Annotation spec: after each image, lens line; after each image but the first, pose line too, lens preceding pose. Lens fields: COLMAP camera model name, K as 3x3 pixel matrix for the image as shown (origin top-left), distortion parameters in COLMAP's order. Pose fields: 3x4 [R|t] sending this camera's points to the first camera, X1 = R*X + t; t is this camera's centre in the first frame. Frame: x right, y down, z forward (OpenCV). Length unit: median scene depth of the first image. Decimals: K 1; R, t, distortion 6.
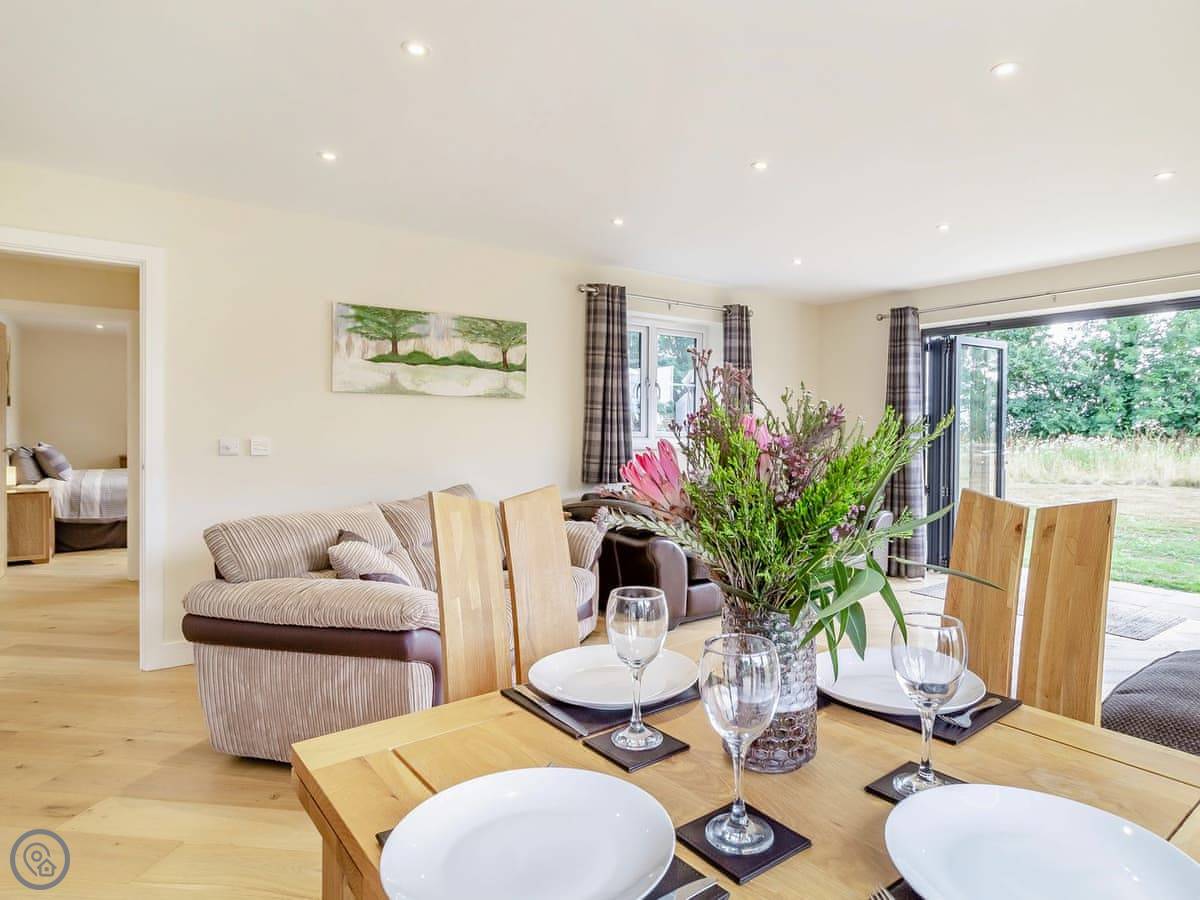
lens RADIAL K [[699.6, 0, 598.5], [0, 699.6, 439.9], [0, 0, 1]] dist [-0.001105, -0.000365]
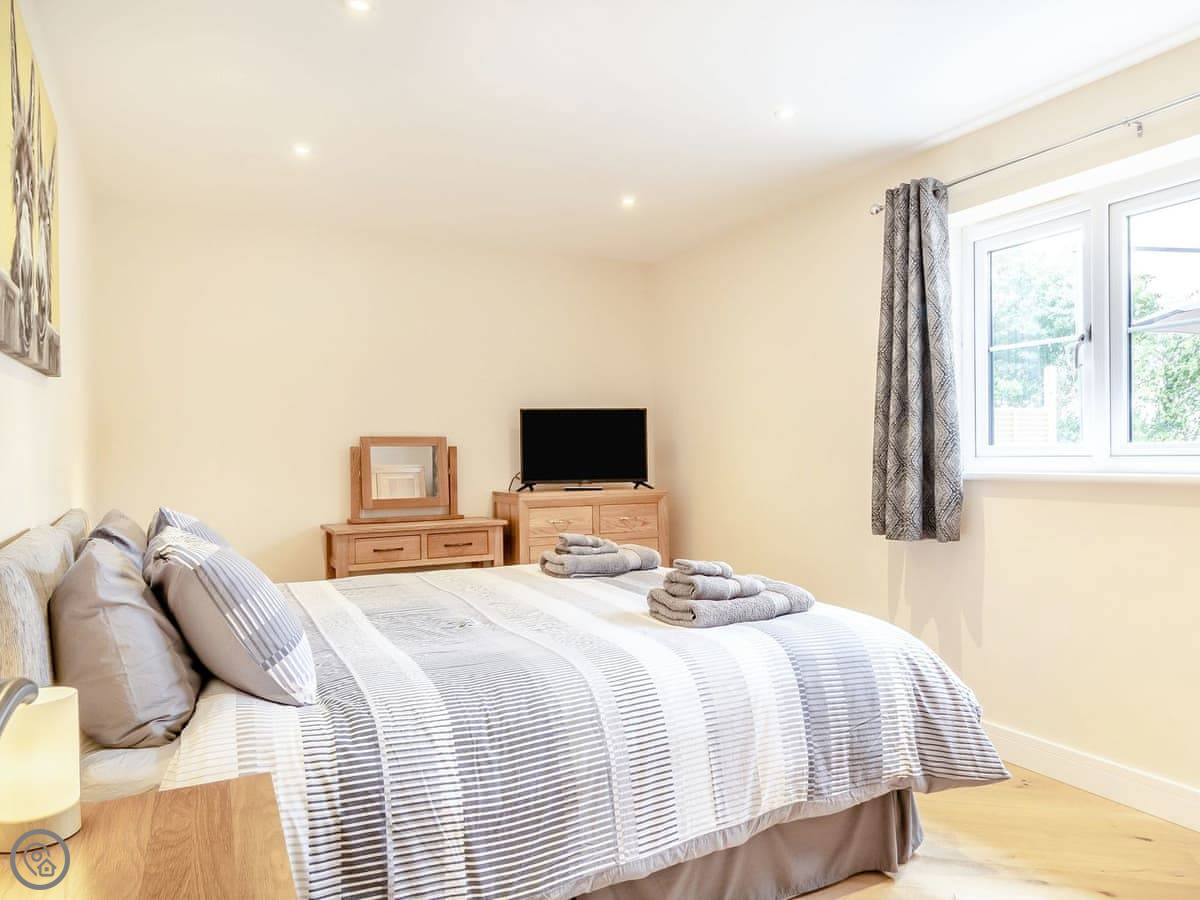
lens RADIAL K [[800.1, 0, 565.4], [0, 800.1, 459.8], [0, 0, 1]] dist [0.000075, 0.000369]
pose [[0.988033, -0.020739, -0.152843, -0.652387], [0.019472, 0.999763, -0.009778, -0.010449], [0.153010, 0.006684, 0.988202, 0.784914]]
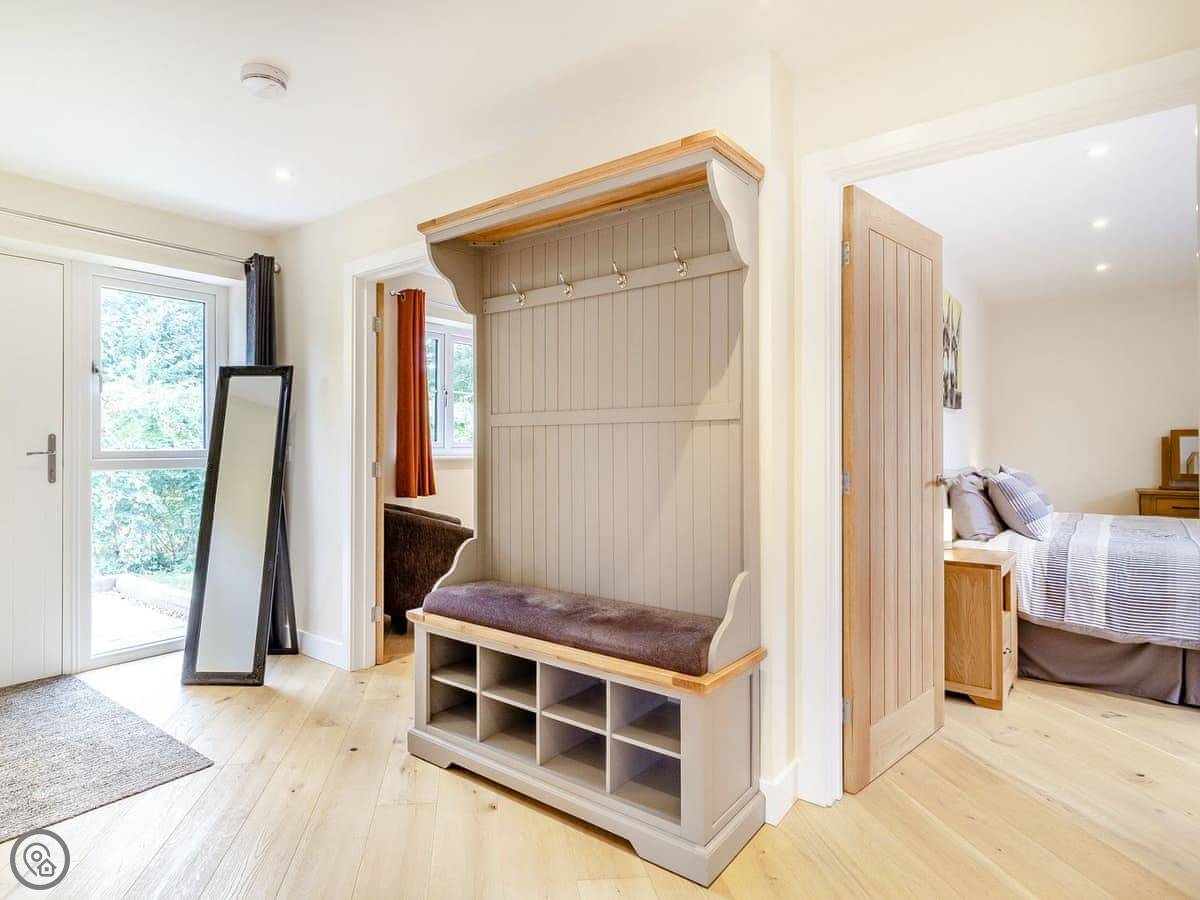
lens RADIAL K [[648.5, 0, 600.0], [0, 648.5, 450.0], [0, 0, 1]] dist [-0.002067, -0.000327]
pose [[0.296778, -0.005726, -0.954929, -0.396159], [-0.010011, 0.999908, -0.009107, -0.001957], [0.954894, 0.012262, 0.296693, 0.541935]]
